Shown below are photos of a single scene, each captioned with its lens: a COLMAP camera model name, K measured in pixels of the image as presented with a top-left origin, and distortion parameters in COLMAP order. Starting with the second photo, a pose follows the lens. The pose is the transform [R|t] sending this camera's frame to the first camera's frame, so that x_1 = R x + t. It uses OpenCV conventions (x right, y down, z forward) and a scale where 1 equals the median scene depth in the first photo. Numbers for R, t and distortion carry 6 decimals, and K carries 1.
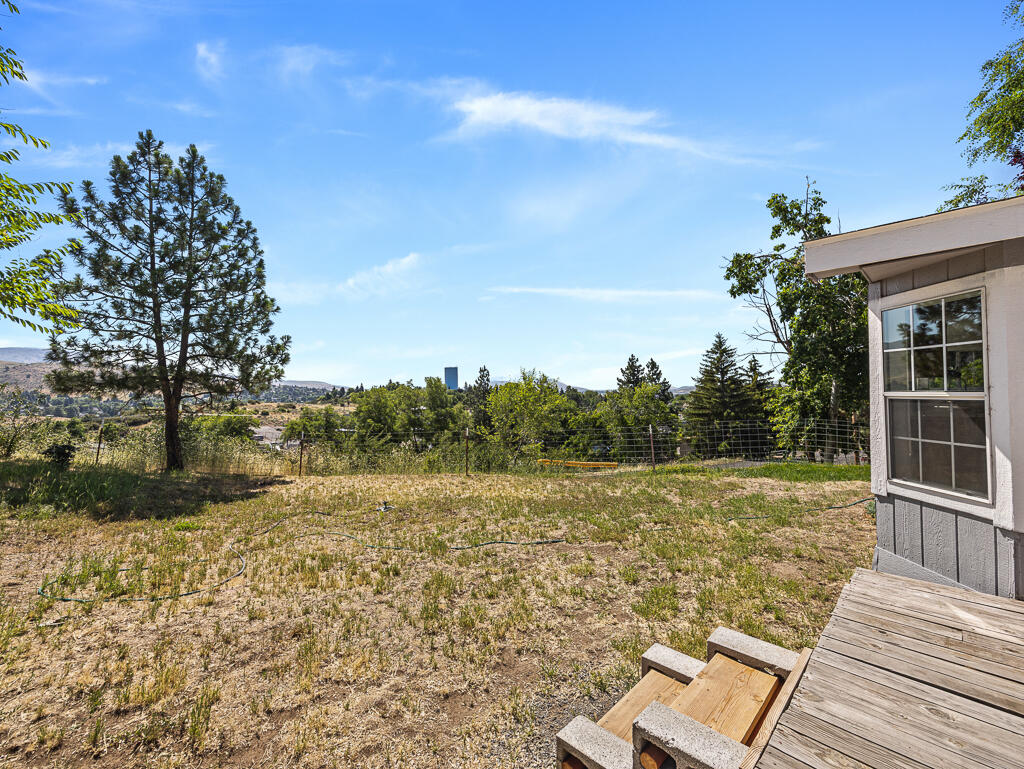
lens RADIAL K [[437.7, 0, 507.4], [0, 437.7, 383.8], [0, 0, 1]] dist [-0.001426, -0.000563]
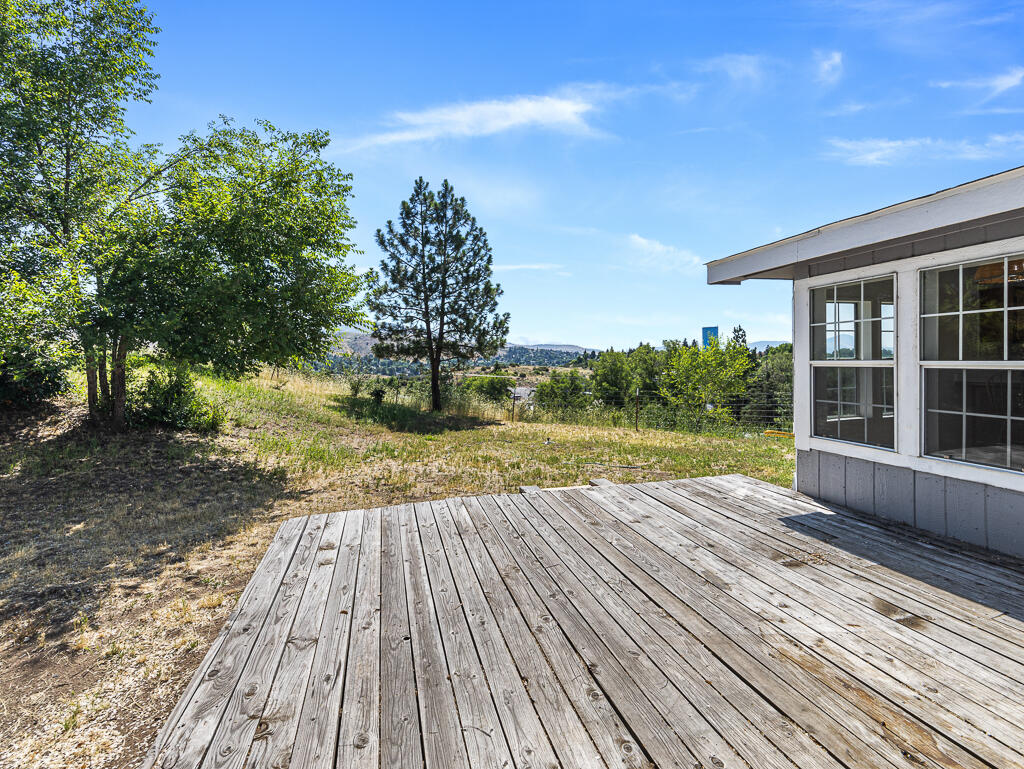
lens RADIAL K [[455.8, 0, 510.2], [0, 455.8, 350.8], [0, 0, 1]] dist [0.002745, -0.000133]
pose [[0.864602, -0.005848, -0.502423, 0.196993], [0.010167, 0.999931, 0.005858, -0.008060], [0.502354, -0.010173, 0.864602, -0.169250]]
